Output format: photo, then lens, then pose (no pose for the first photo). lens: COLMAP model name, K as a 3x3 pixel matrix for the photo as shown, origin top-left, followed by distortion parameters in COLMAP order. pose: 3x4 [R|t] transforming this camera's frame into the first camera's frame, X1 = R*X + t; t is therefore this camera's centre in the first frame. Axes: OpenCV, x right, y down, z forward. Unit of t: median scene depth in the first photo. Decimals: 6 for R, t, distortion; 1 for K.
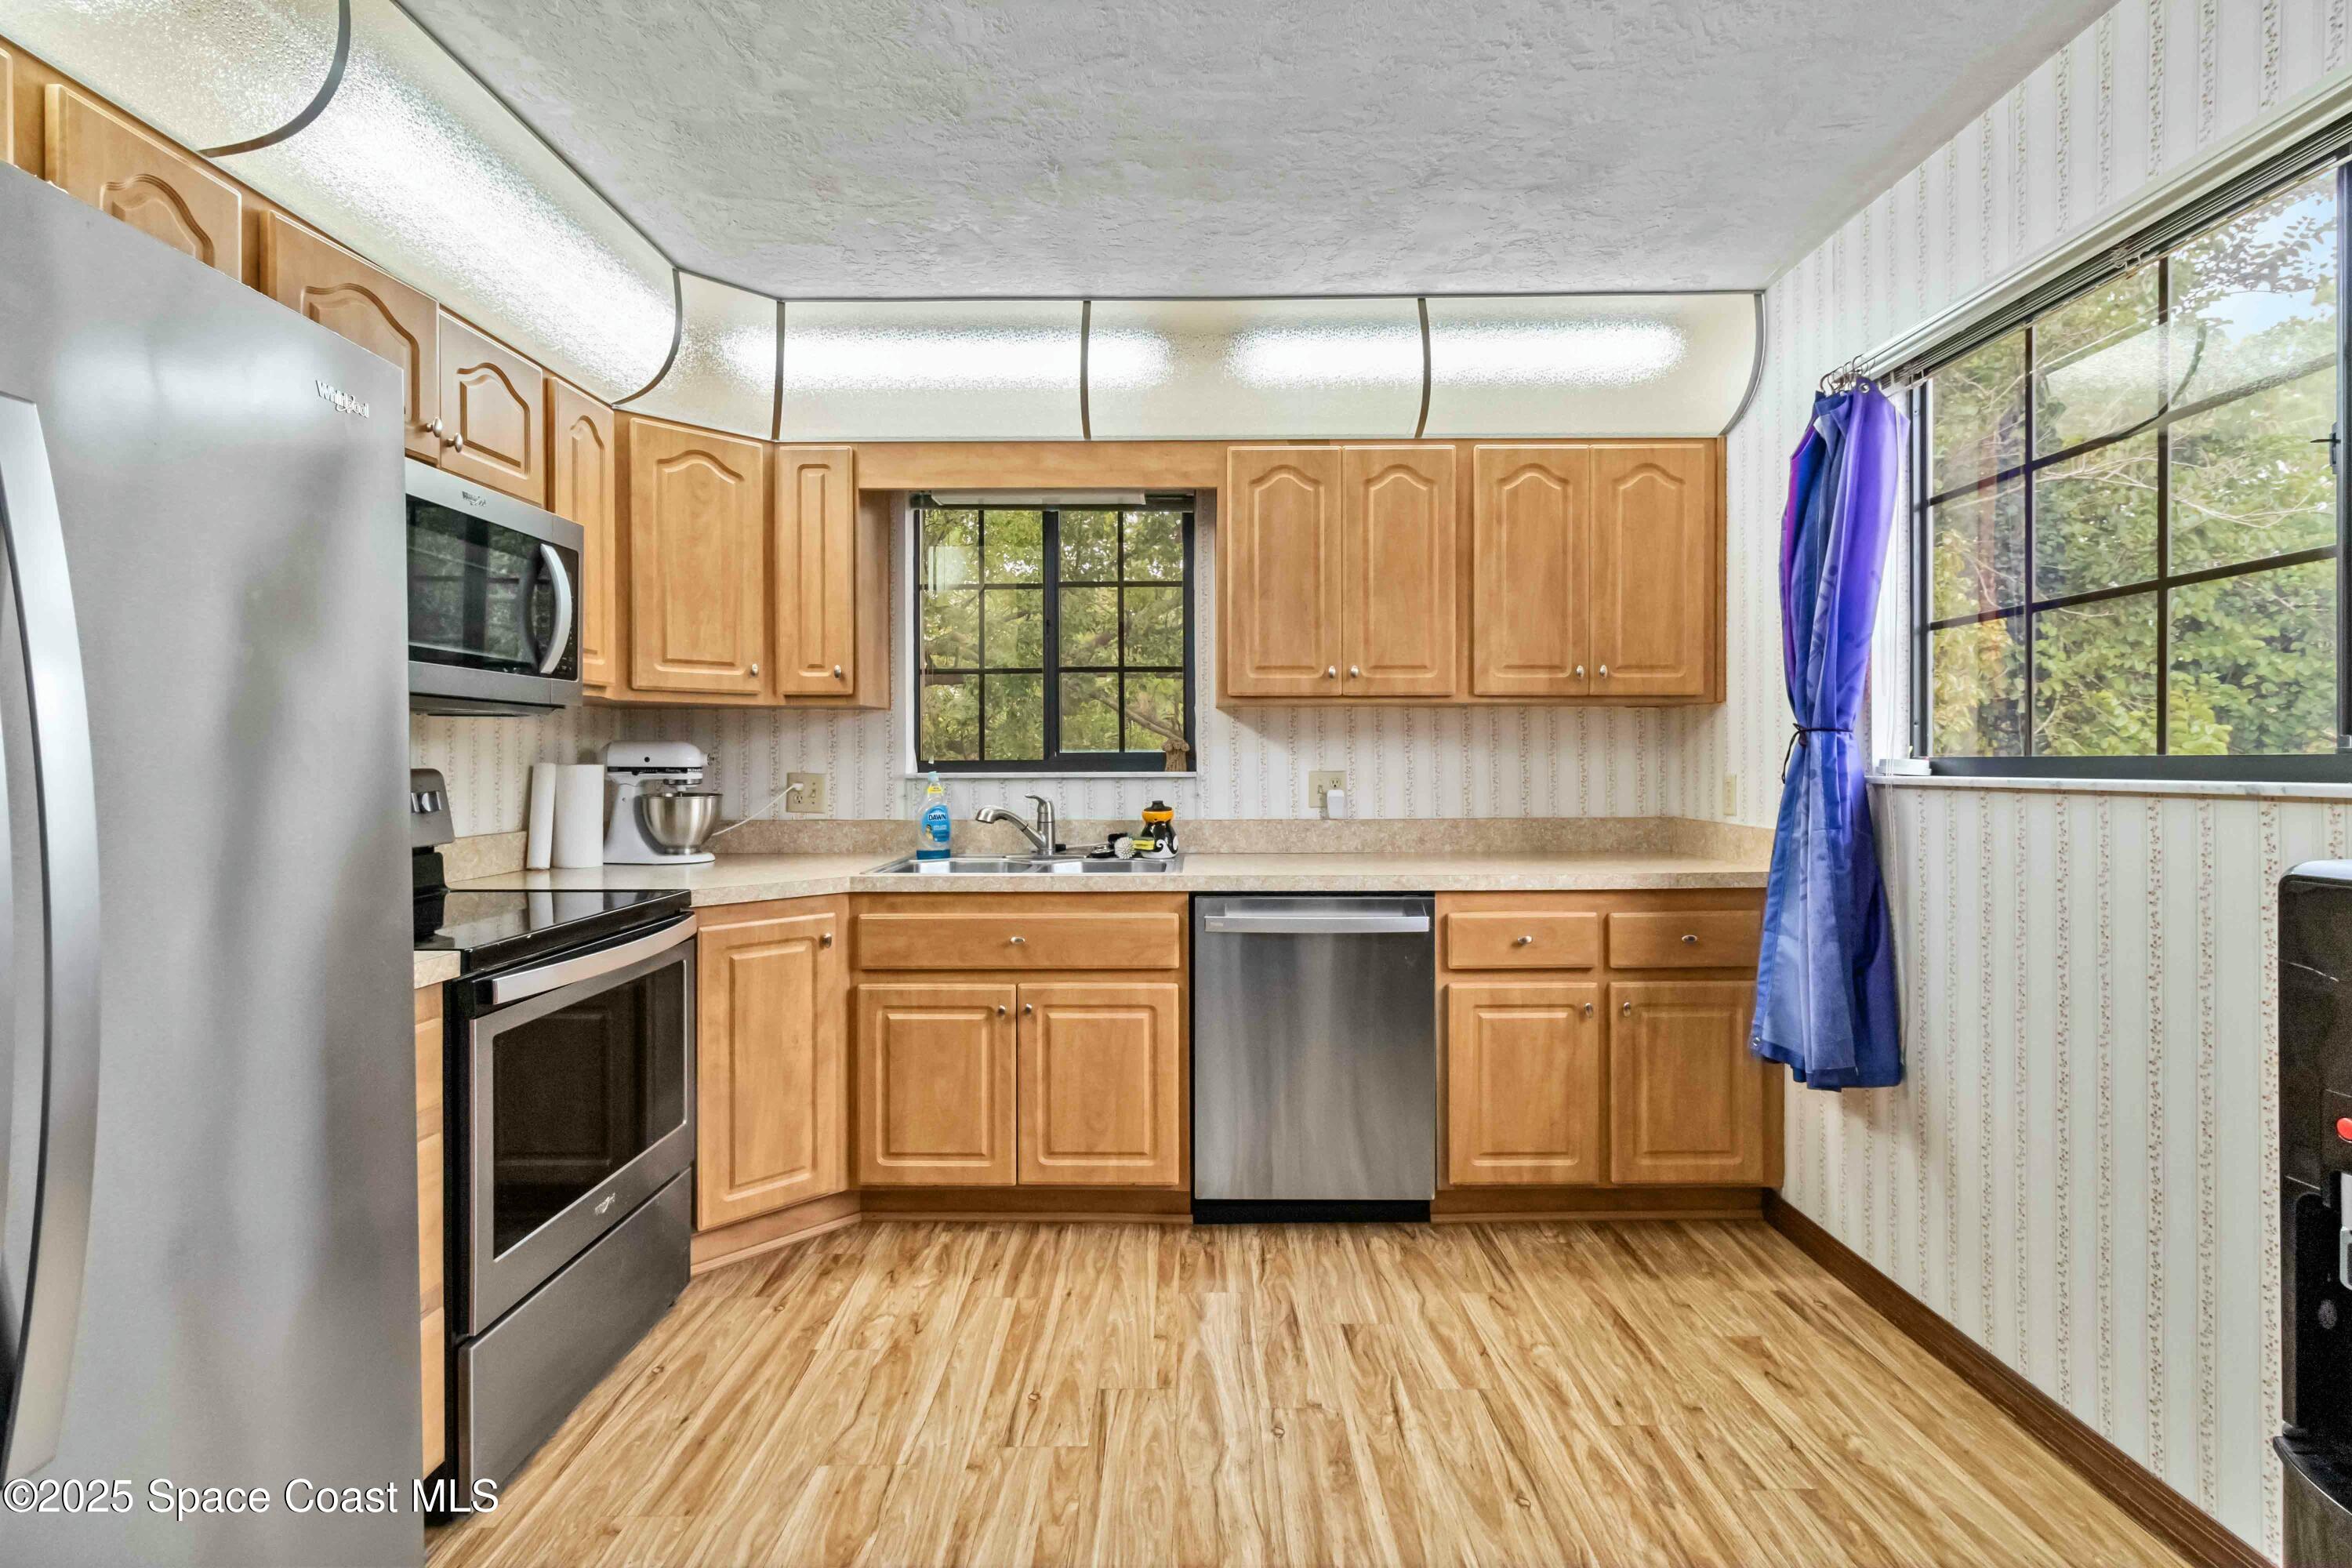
lens RADIAL K [[1066.6, 0, 1180.2], [0, 1066.6, 765.4], [0, 0, 1]] dist [-0.000596, -0.000163]
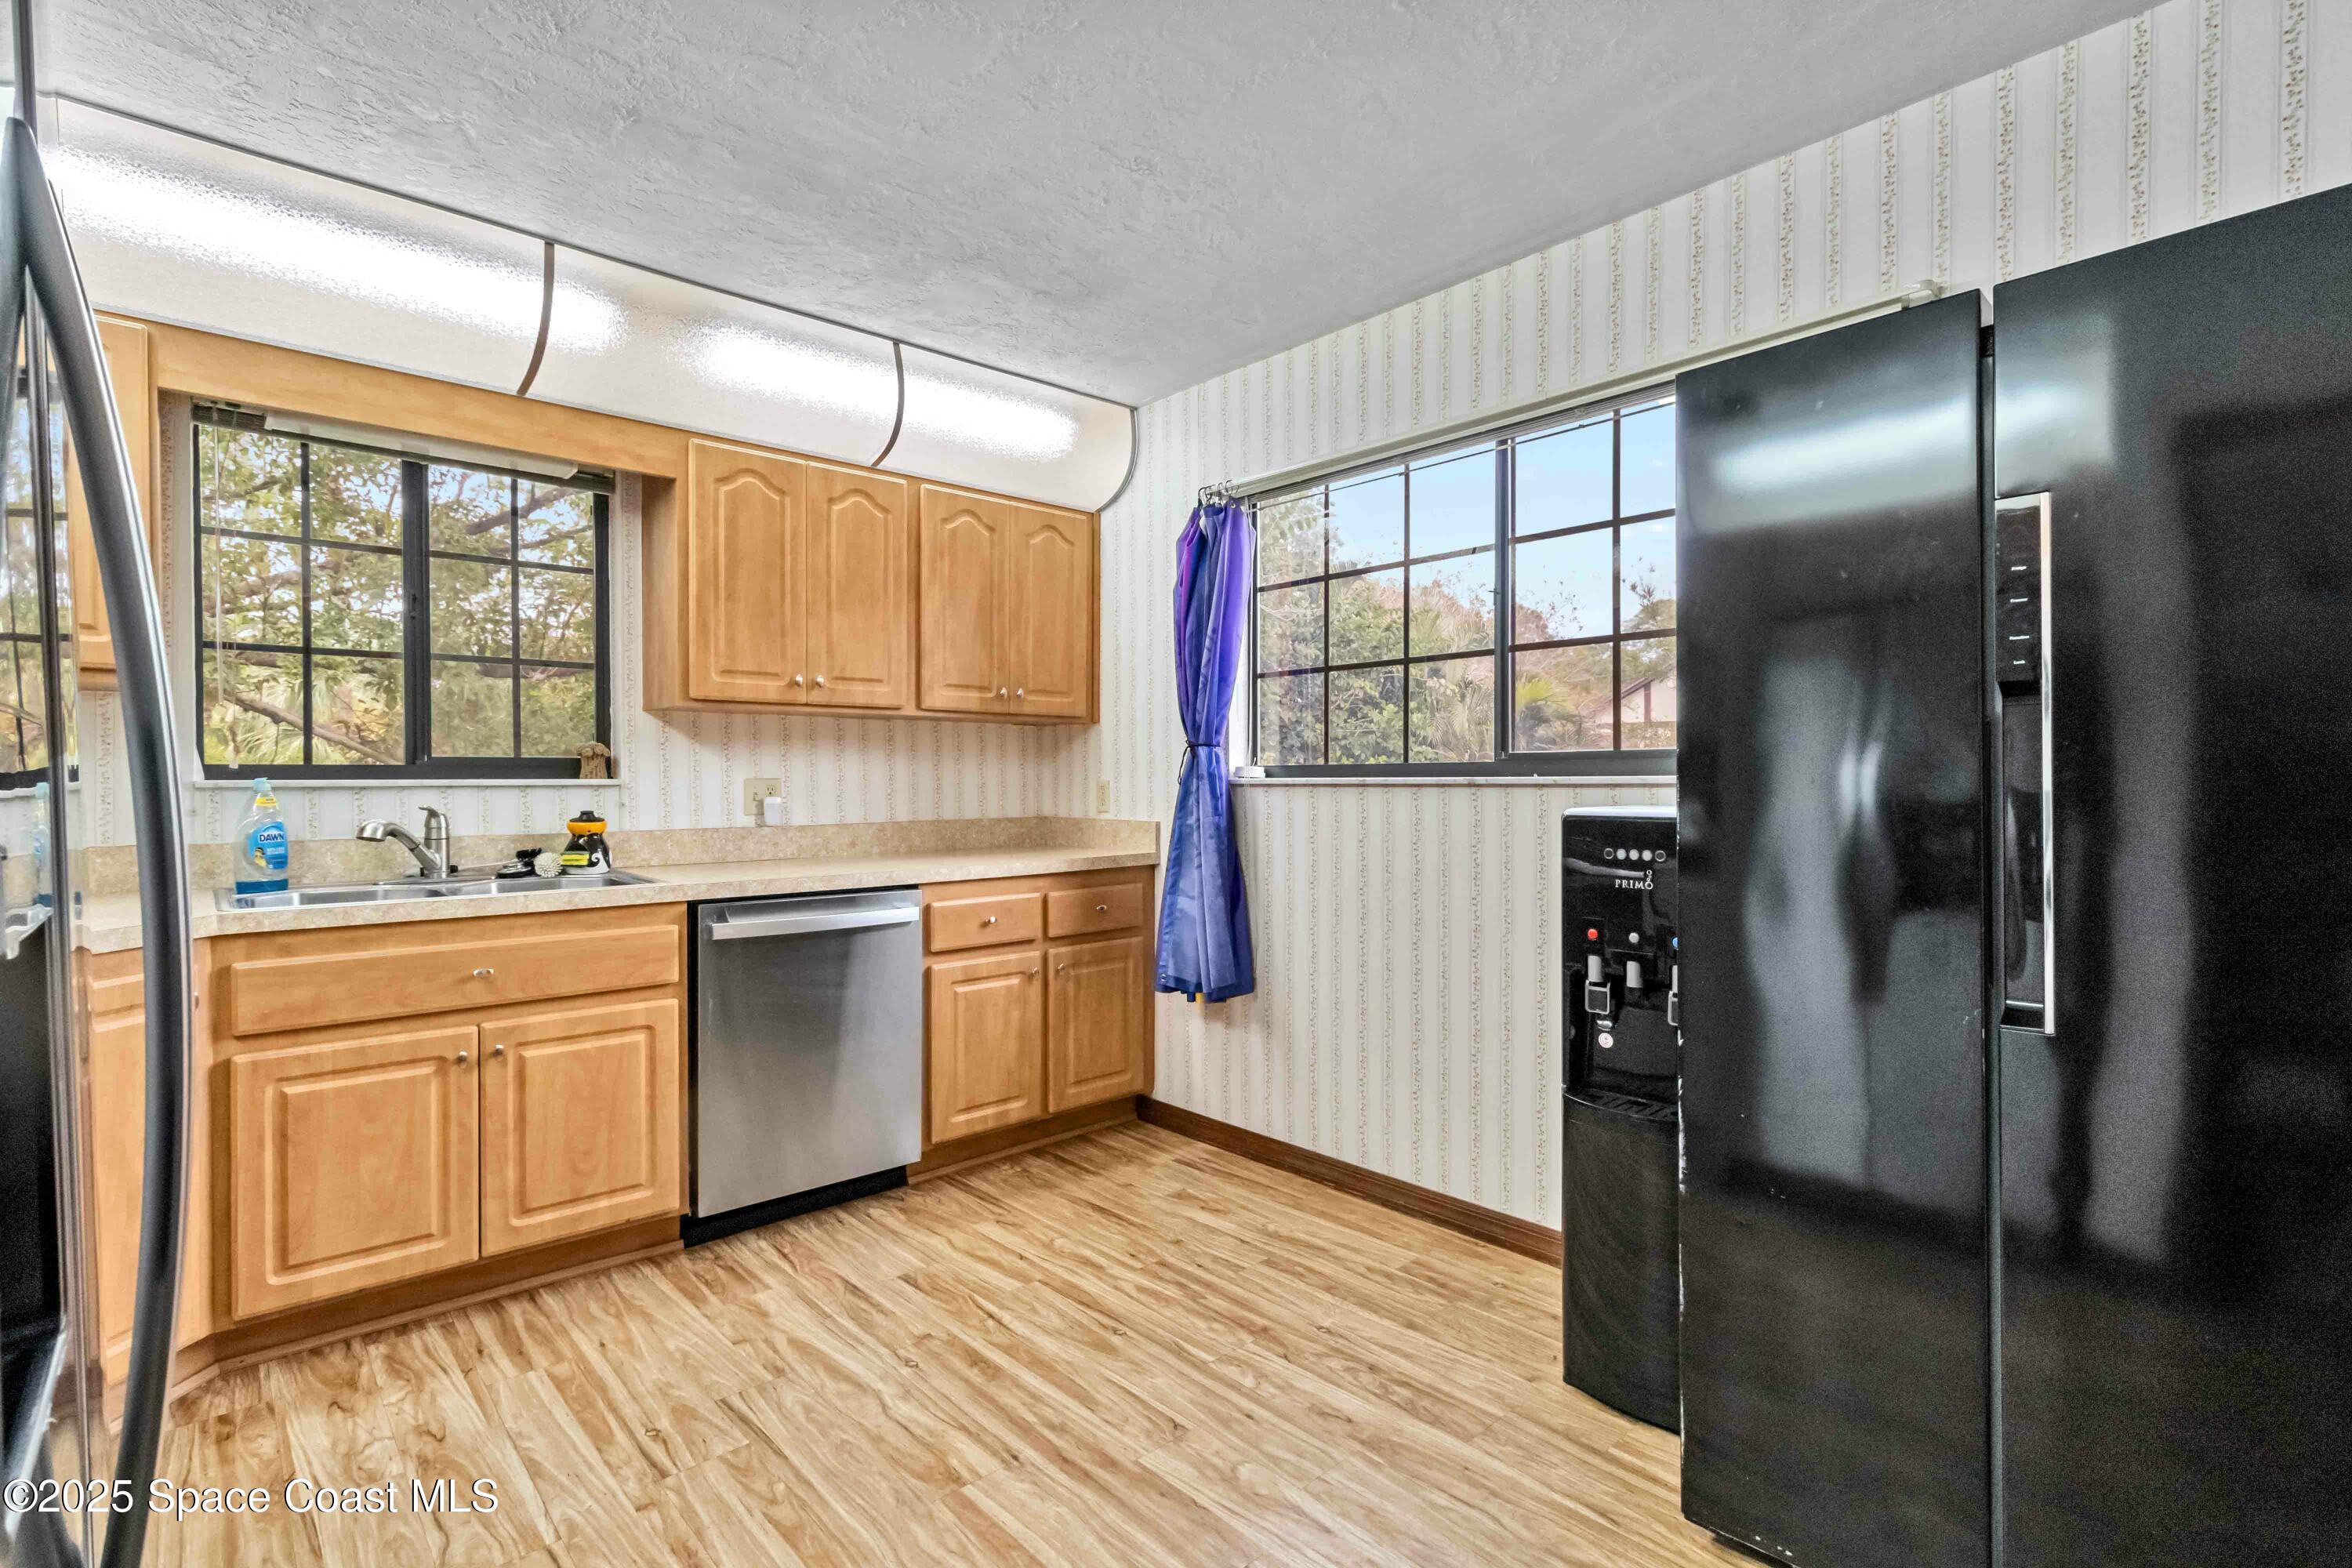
lens RADIAL K [[1066.6, 0, 1177.3], [0, 1066.6, 793.2], [0, 0, 1]] dist [-0.000596, -0.000163]
pose [[0.745470, -0.008437, 0.666486, -0.303585], [0.002946, 0.999952, 0.009364, 0.013801], [-0.666533, -0.005017, 0.745459, -0.007377]]
